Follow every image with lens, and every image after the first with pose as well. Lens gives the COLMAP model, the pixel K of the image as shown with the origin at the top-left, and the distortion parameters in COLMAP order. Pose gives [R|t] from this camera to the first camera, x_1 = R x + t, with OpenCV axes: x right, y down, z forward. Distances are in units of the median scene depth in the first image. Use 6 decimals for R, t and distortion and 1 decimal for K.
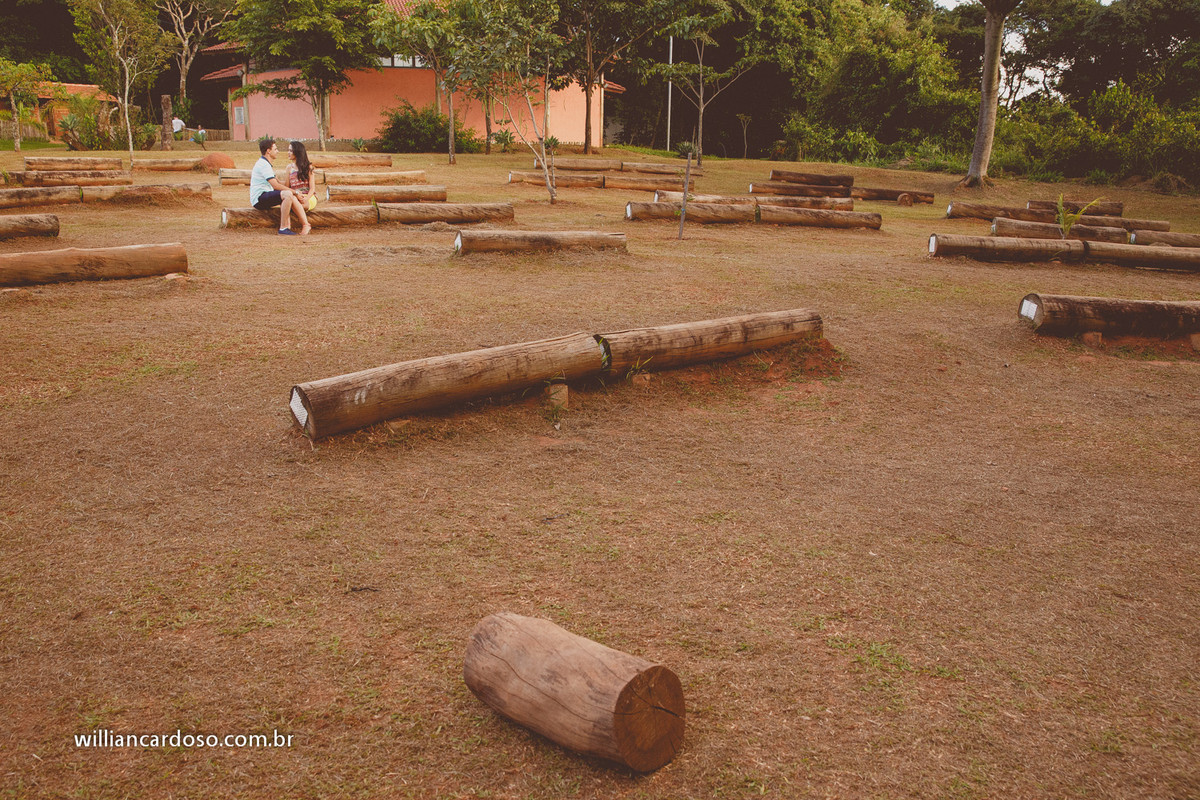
lens RADIAL K [[953.3, 0, 600.0], [0, 953.3, 400.0], [0, 0, 1]] dist [-0.054515, 0.007469]
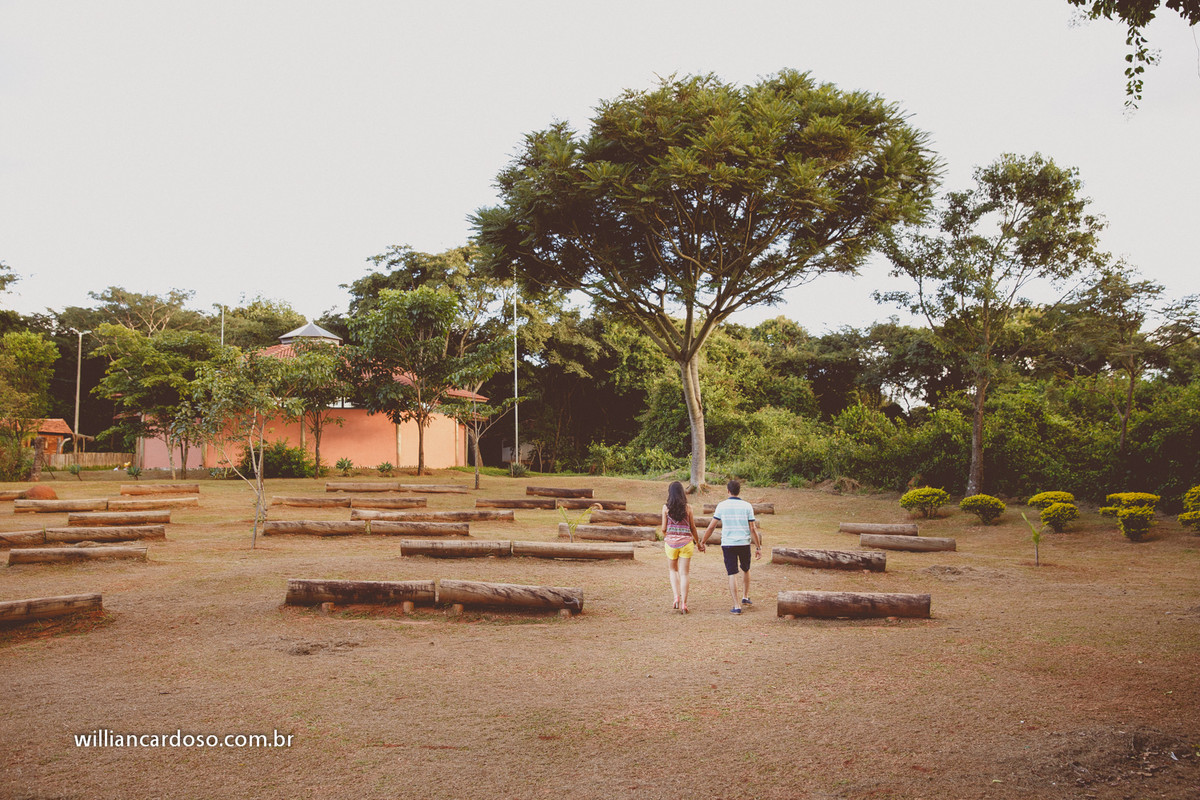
lens RADIAL K [[908.4, 0, 600.0], [0, 908.4, 400.0], [0, 0, 1]] dist [-0.004077, 0.005797]
pose [[0.999291, -0.025212, 0.027968, 0.325456], [0.032817, 0.947334, -0.318560, 0.036251], [-0.018464, 0.319252, 0.947490, -0.190778]]
